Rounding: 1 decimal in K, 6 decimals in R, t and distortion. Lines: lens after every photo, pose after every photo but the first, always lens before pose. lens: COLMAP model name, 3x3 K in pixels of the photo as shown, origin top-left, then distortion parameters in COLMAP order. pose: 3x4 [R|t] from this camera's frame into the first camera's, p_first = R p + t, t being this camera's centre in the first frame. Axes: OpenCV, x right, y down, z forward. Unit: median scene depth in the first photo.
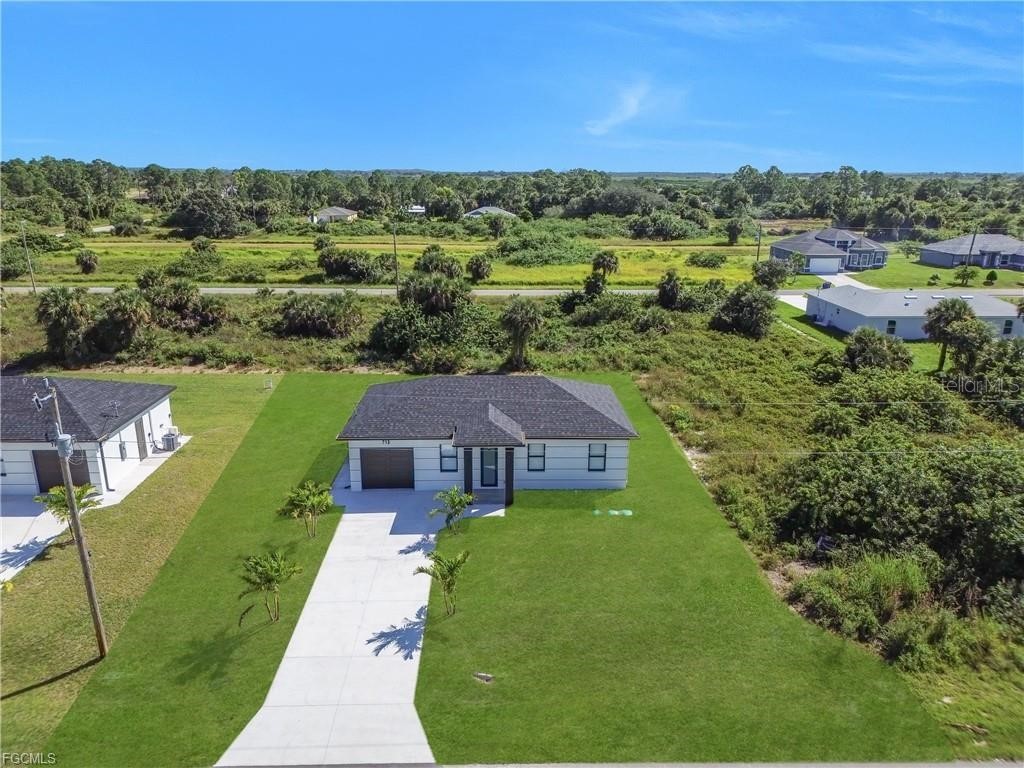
lens RADIAL K [[716.0, 0, 512.0], [0, 716.0, 384.0], [0, 0, 1]] dist [0.058921, -0.064213]
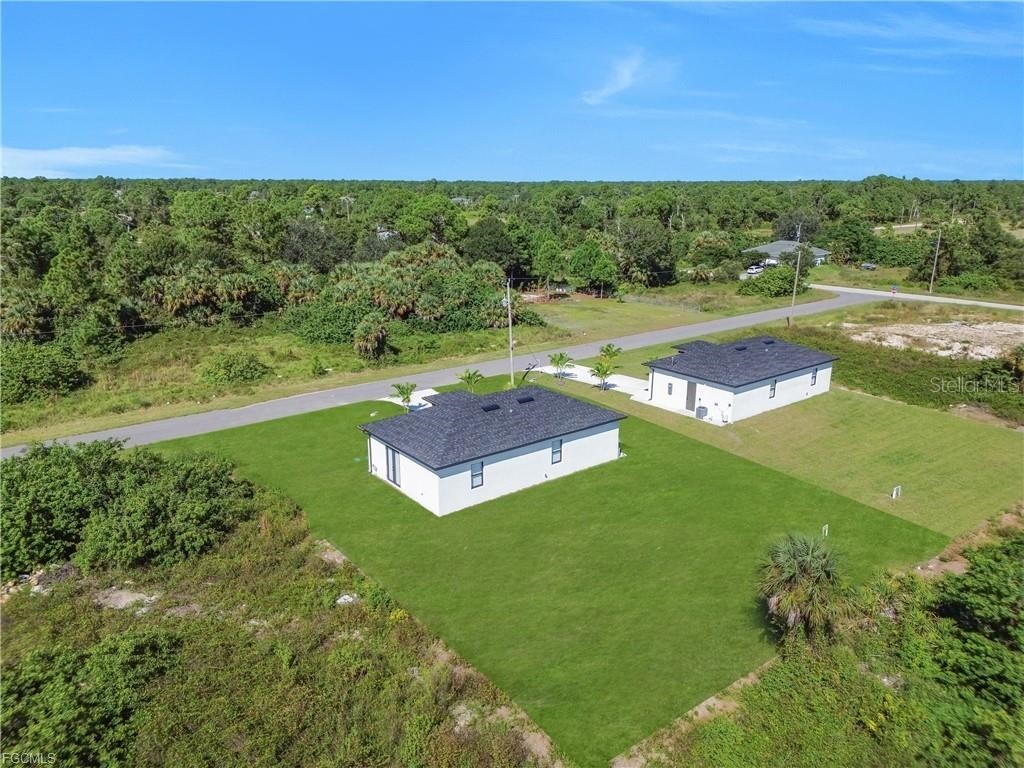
lens RADIAL K [[716.0, 0, 512.0], [0, 716.0, 384.0], [0, 0, 1]] dist [0.058921, -0.064213]
pose [[-0.802589, 0.149269, -0.577555, 0.384441], [-0.178408, 0.863809, 0.471173, -0.357352], [0.569228, 0.481199, -0.666653, 1.112249]]
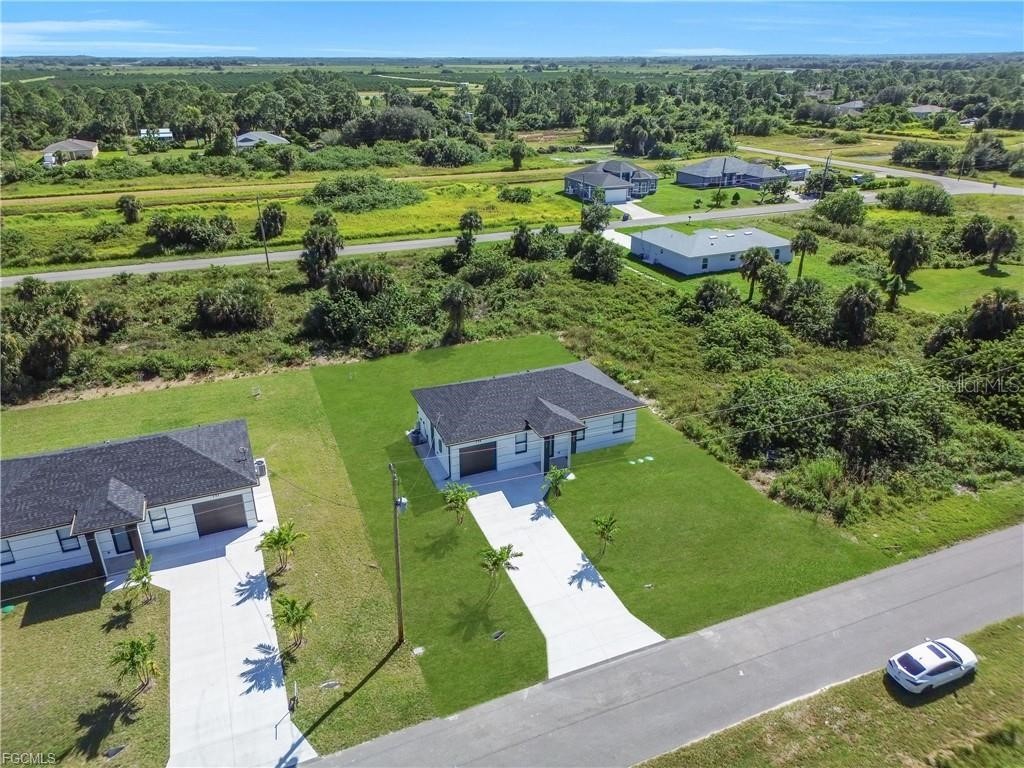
lens RADIAL K [[716.0, 0, 512.0], [0, 716.0, 384.0], [0, 0, 1]] dist [0.058921, -0.064213]
pose [[0.931354, -0.157714, 0.328187, -0.304639], [0.110592, 0.981272, 0.157714, -0.126622], [-0.346915, -0.110593, 0.931353, -0.133203]]
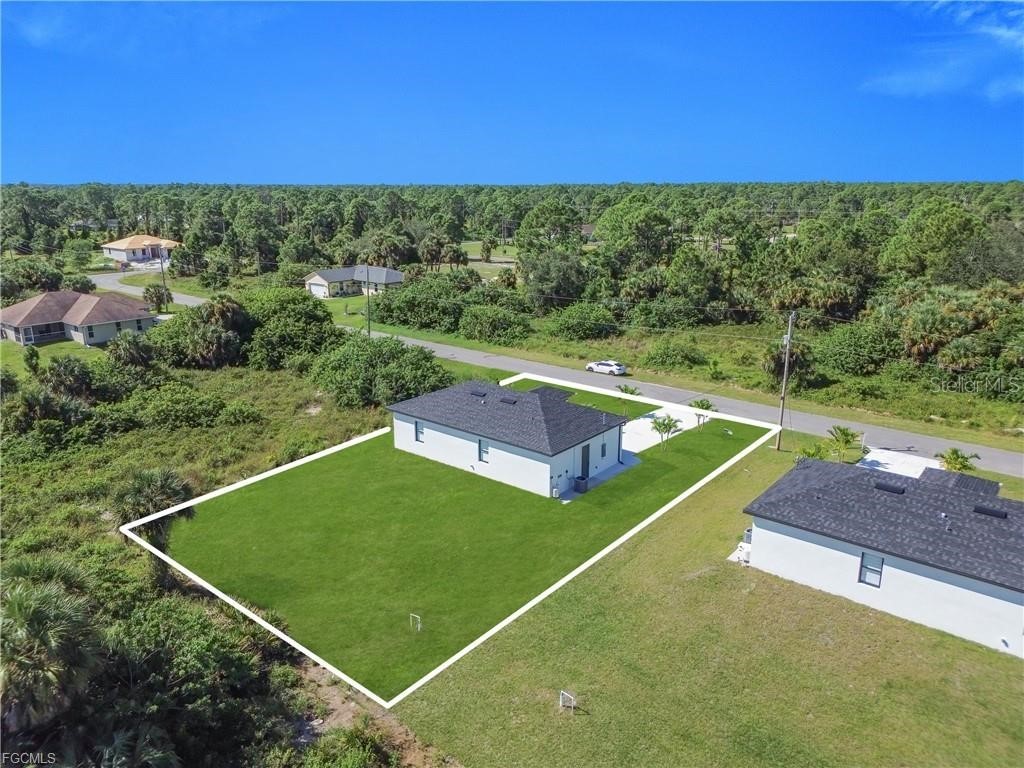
lens RADIAL K [[716.0, 0, 512.0], [0, 716.0, 384.0], [0, 0, 1]] dist [0.058921, -0.064213]
pose [[-0.754917, -0.181804, 0.630117, -0.520579], [0.180419, 0.866162, 0.466060, -0.374752], [-0.630515, 0.465522, -0.621080, 1.107898]]
